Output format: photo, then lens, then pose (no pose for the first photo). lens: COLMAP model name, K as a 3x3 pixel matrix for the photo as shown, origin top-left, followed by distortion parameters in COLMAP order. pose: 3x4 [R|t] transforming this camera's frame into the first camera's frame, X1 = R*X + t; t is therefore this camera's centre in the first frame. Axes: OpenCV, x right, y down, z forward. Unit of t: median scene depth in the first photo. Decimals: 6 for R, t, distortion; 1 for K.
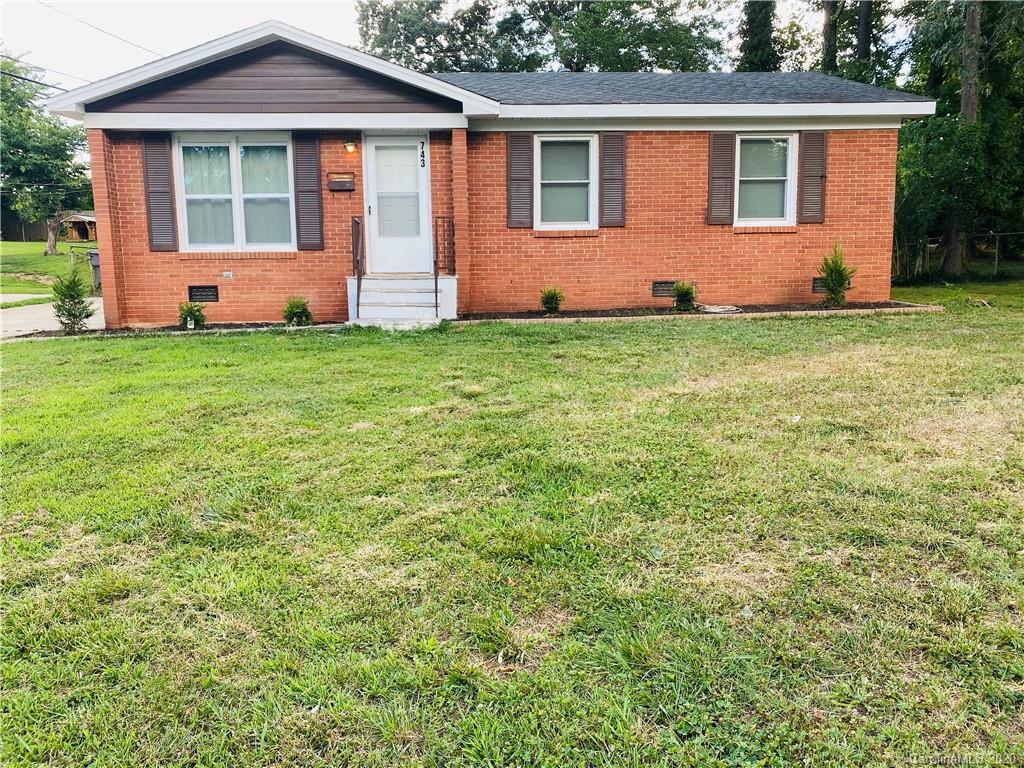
lens RADIAL K [[783.9, 0, 512.0], [0, 783.9, 384.0], [0, 0, 1]] dist [0.111769, -0.205311]
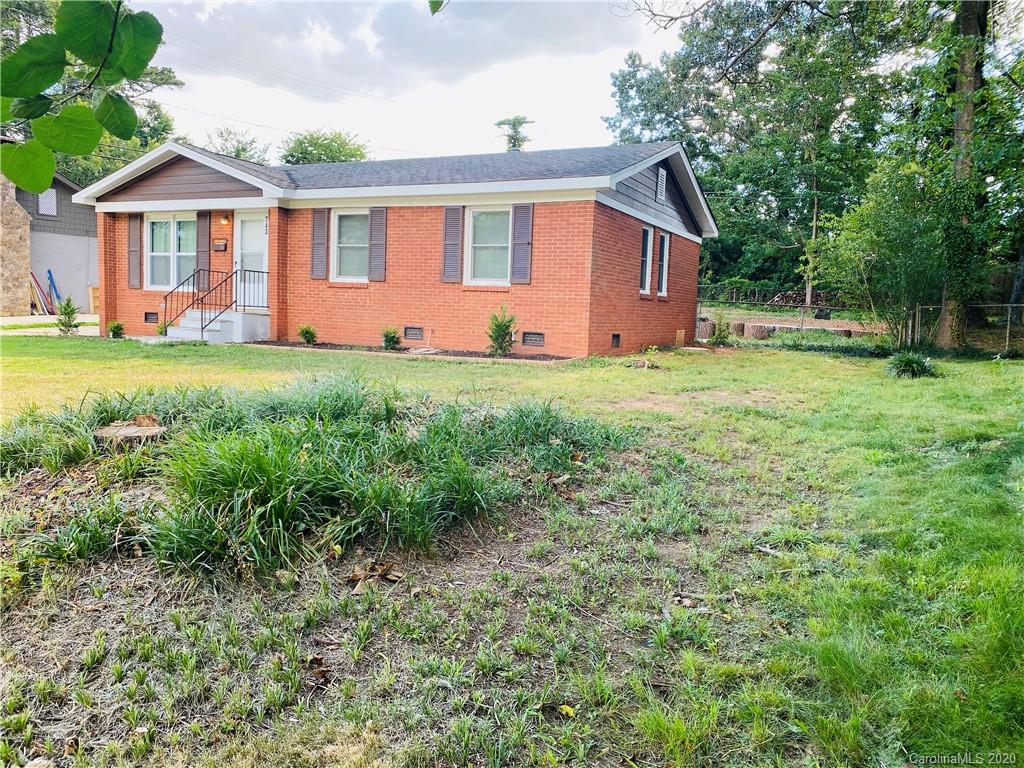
lens RADIAL K [[783.9, 0, 512.0], [0, 783.9, 384.0], [0, 0, 1]] dist [0.111769, -0.205311]
pose [[0.866356, 0.090323, -0.491192, 0.960204], [-0.121902, 0.992007, -0.032595, -0.021886], [0.484322, 0.088116, 0.870441, 0.023583]]
